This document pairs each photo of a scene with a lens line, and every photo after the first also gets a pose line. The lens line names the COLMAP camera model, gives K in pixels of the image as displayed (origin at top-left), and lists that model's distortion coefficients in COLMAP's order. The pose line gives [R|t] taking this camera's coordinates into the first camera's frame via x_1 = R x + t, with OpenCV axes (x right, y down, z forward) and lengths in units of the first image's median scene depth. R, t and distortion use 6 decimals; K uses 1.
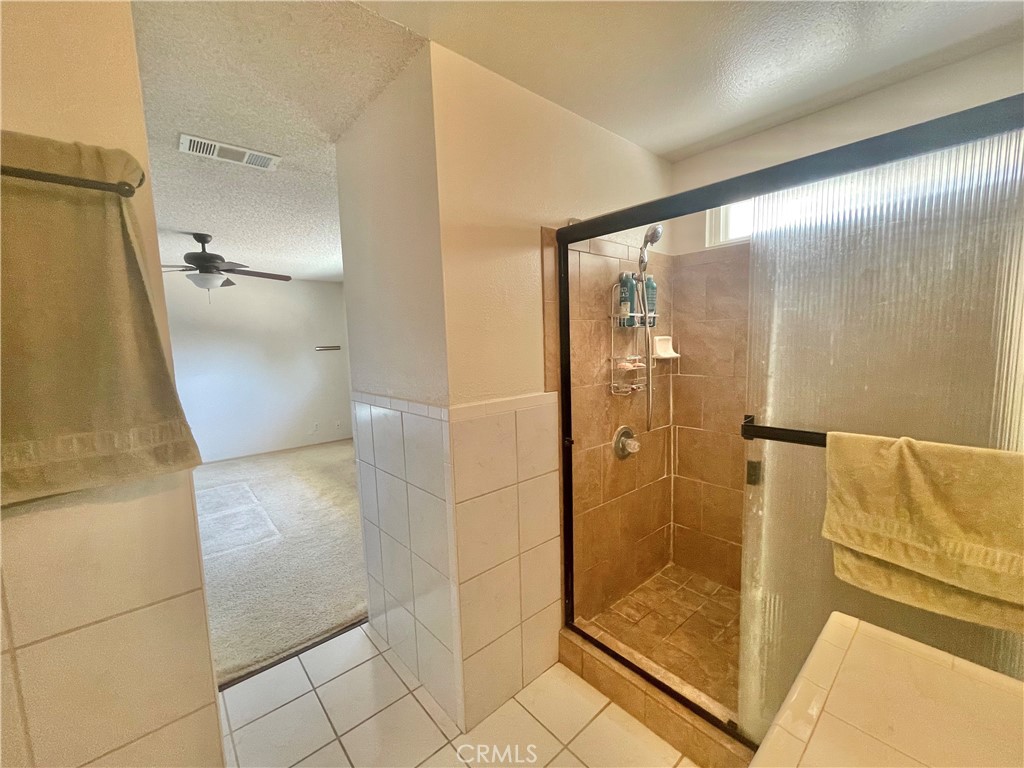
lens RADIAL K [[414.5, 0, 515.6], [0, 414.5, 386.2], [0, 0, 1]] dist [0.000627, 0.000242]
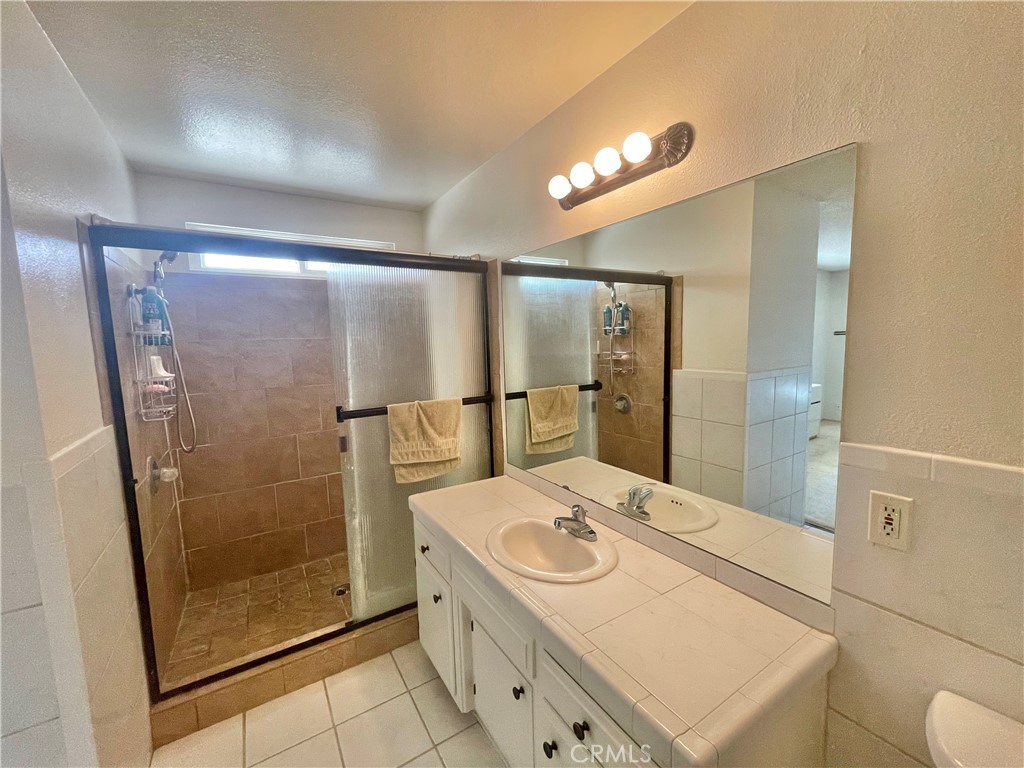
lens RADIAL K [[414.5, 0, 510.8], [0, 414.5, 387.1], [0, 0, 1]] dist [0.000627, 0.000242]
pose [[0.158885, -0.082577, 0.983838, -0.838468], [0.128224, 0.989782, 0.062368, -0.012970], [-0.978935, 0.116242, 0.167849, 0.133887]]
